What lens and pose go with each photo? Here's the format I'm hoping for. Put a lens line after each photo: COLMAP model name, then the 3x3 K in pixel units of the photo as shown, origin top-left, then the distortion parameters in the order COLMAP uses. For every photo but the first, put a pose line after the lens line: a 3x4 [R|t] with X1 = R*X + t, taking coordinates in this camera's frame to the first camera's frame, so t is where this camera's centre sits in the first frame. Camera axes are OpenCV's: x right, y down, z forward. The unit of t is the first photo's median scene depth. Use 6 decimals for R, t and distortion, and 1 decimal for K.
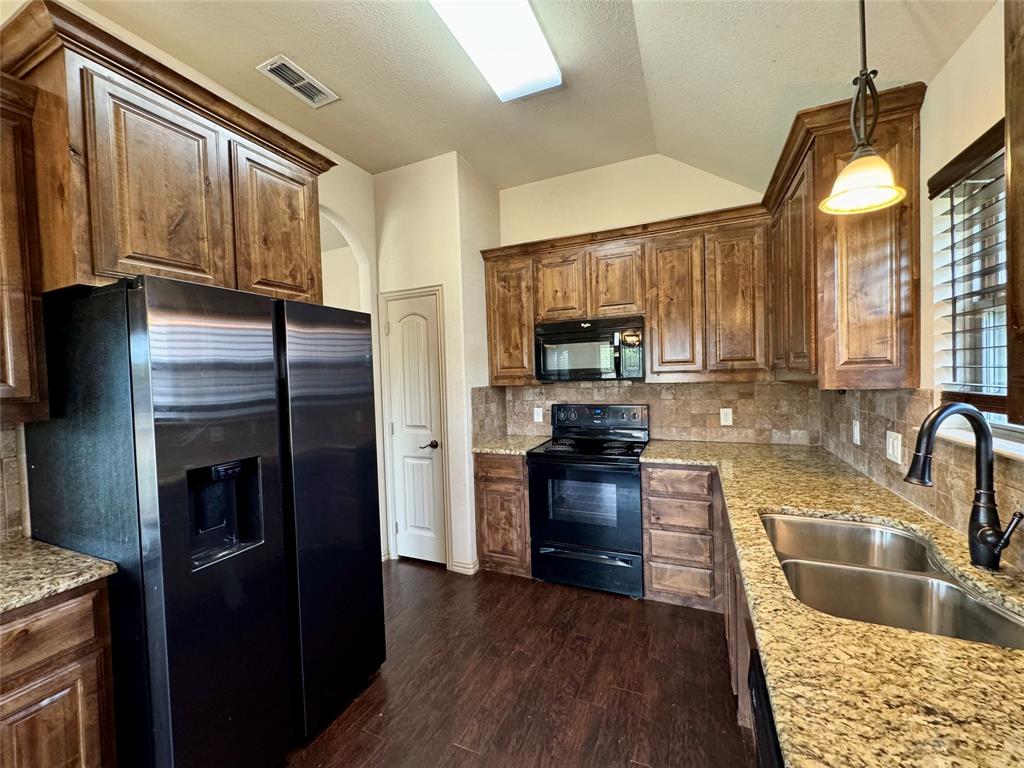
lens RADIAL K [[406.7, 0, 514.9], [0, 406.7, 385.7], [0, 0, 1]] dist [-0.006256, 0.000899]
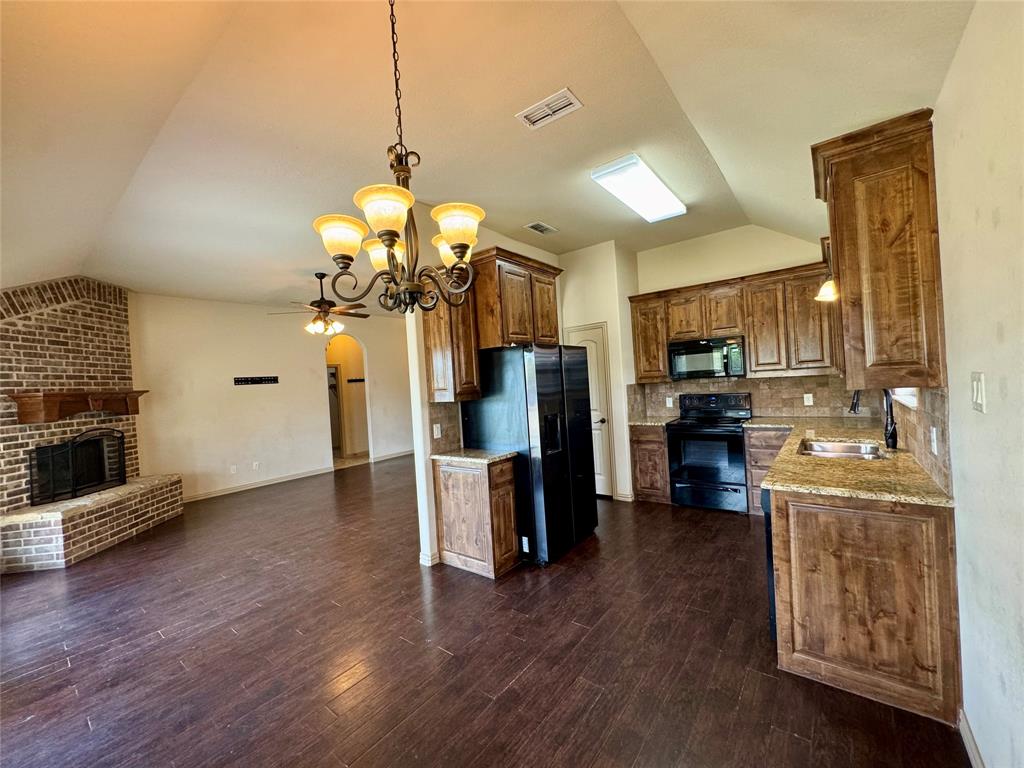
lens RADIAL K [[406.7, 0, 513.9], [0, 406.7, 384.8], [0, 0, 1]] dist [-0.006256, 0.000899]
pose [[0.968887, -0.026369, -0.246093, -0.148083], [0.023840, 0.999628, -0.013248, 0.016804], [0.246351, 0.006969, 0.969156, -0.676850]]
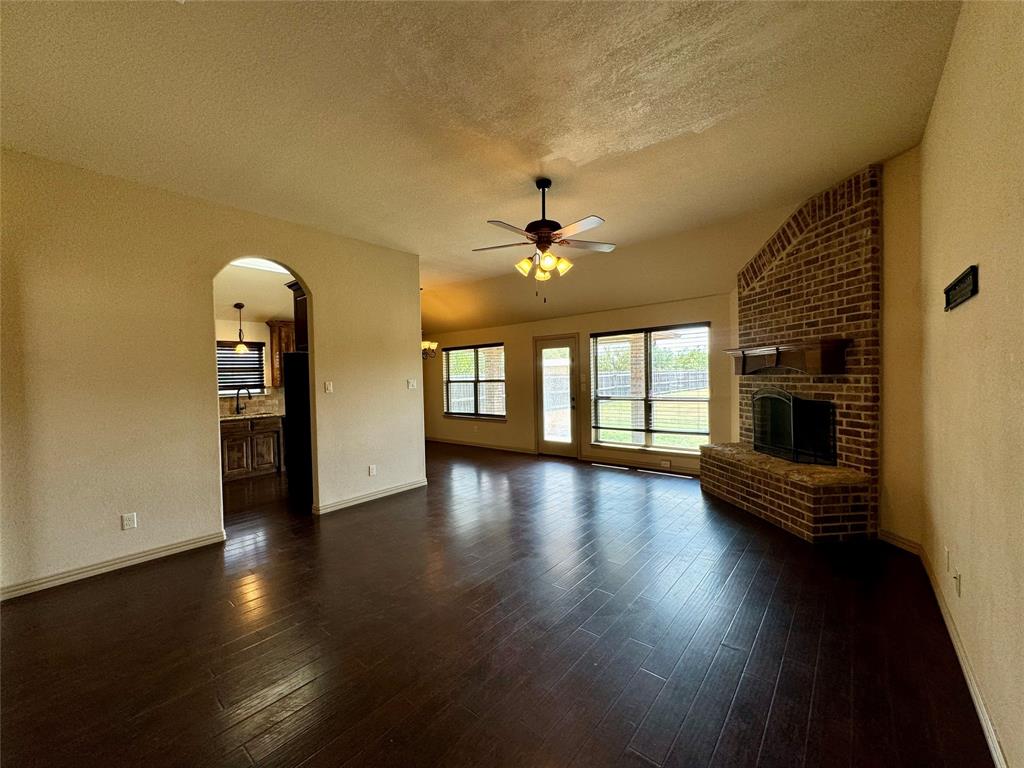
lens RADIAL K [[406.7, 0, 508.5], [0, 406.7, 385.8], [0, 0, 1]] dist [-0.006256, 0.000899]
pose [[-0.955390, 0.049074, 0.291243, -1.620896], [0.064687, 0.996925, 0.044220, 0.002774], [-0.288178, 0.061087, -0.955626, 2.023335]]
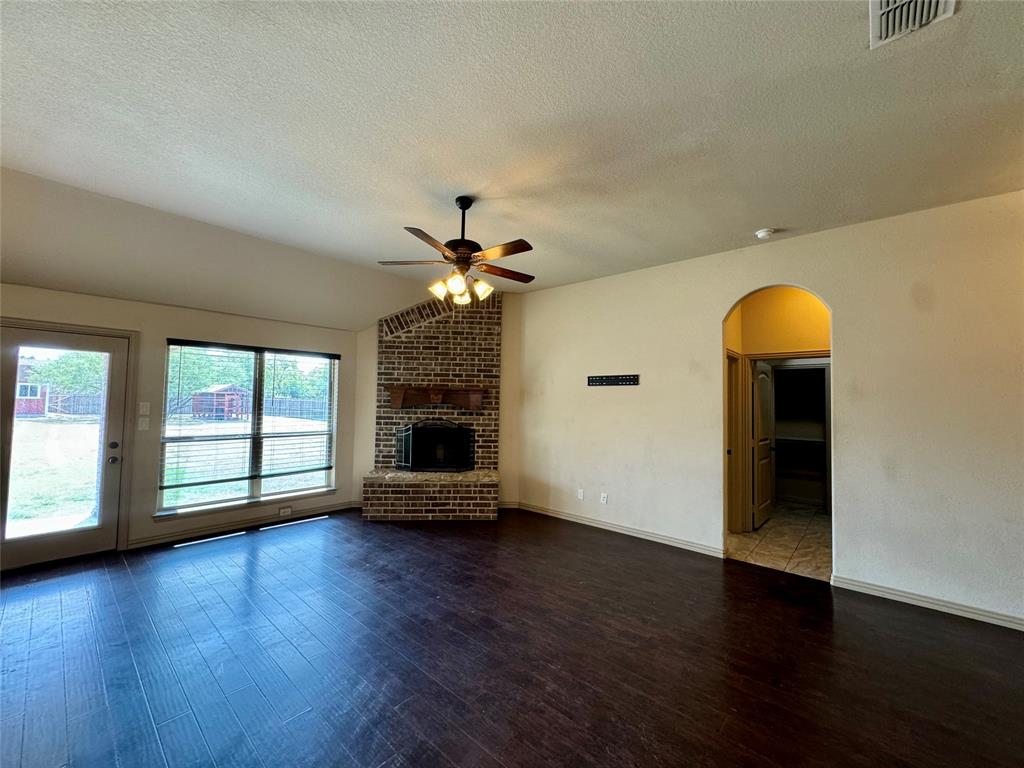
lens RADIAL K [[406.7, 0, 517.3], [0, 406.7, 383.9], [0, 0, 1]] dist [-0.006256, 0.000899]
pose [[-0.298342, -0.015647, -0.954331, -0.441136], [-0.038703, 0.999242, -0.004284, -0.036554], [0.953674, 0.035657, -0.298721, 1.322592]]
